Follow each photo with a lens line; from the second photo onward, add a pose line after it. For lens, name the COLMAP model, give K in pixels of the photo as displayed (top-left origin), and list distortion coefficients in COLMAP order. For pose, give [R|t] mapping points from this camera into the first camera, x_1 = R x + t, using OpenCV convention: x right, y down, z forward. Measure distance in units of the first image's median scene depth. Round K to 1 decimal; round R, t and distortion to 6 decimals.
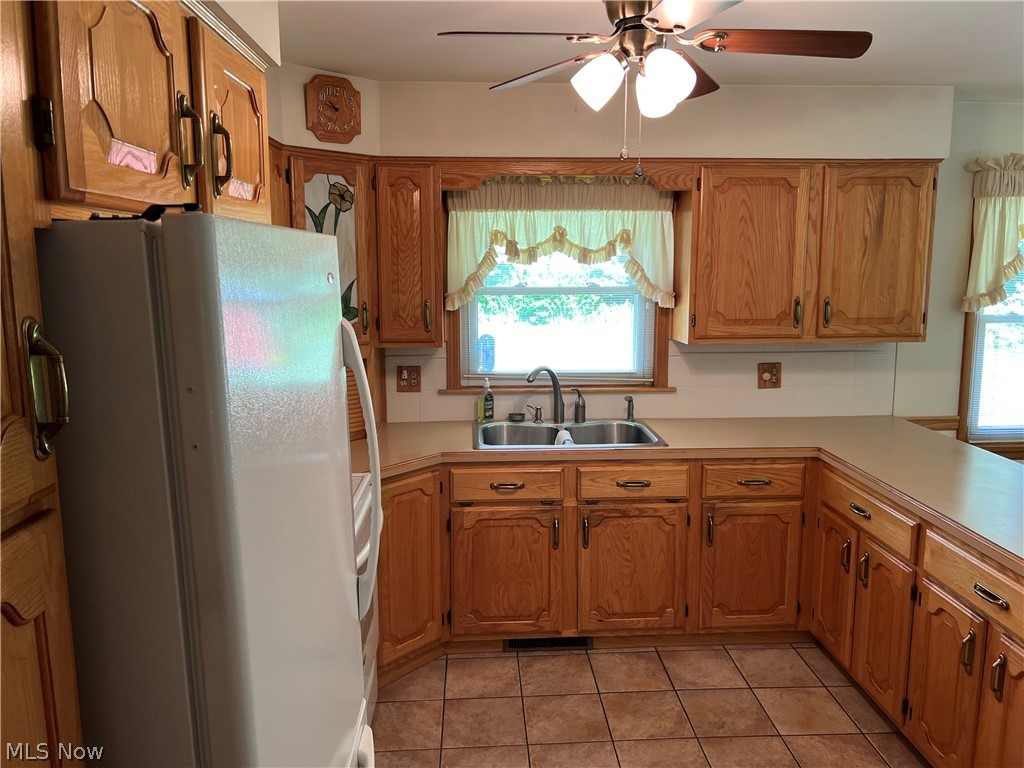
lens RADIAL K [[769.1, 0, 516.5], [0, 769.1, 373.3], [0, 0, 1]] dist [0.054789, -0.015027]
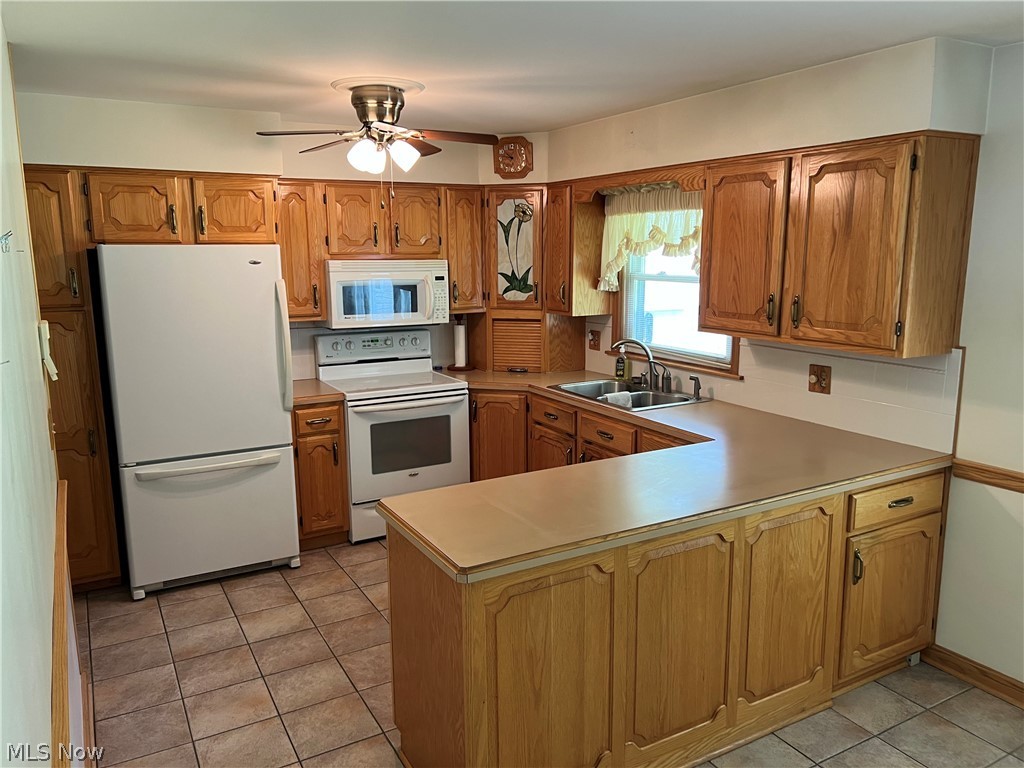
lens RADIAL K [[769.1, 0, 513.8], [0, 769.1, 389.9], [0, 0, 1]] dist [0.054789, -0.015027]
pose [[0.437325, 0.163722, -0.884275, 1.096267], [-0.124629, 0.984834, 0.120705, -0.056428], [0.890626, 0.057419, 0.451097, 0.278922]]
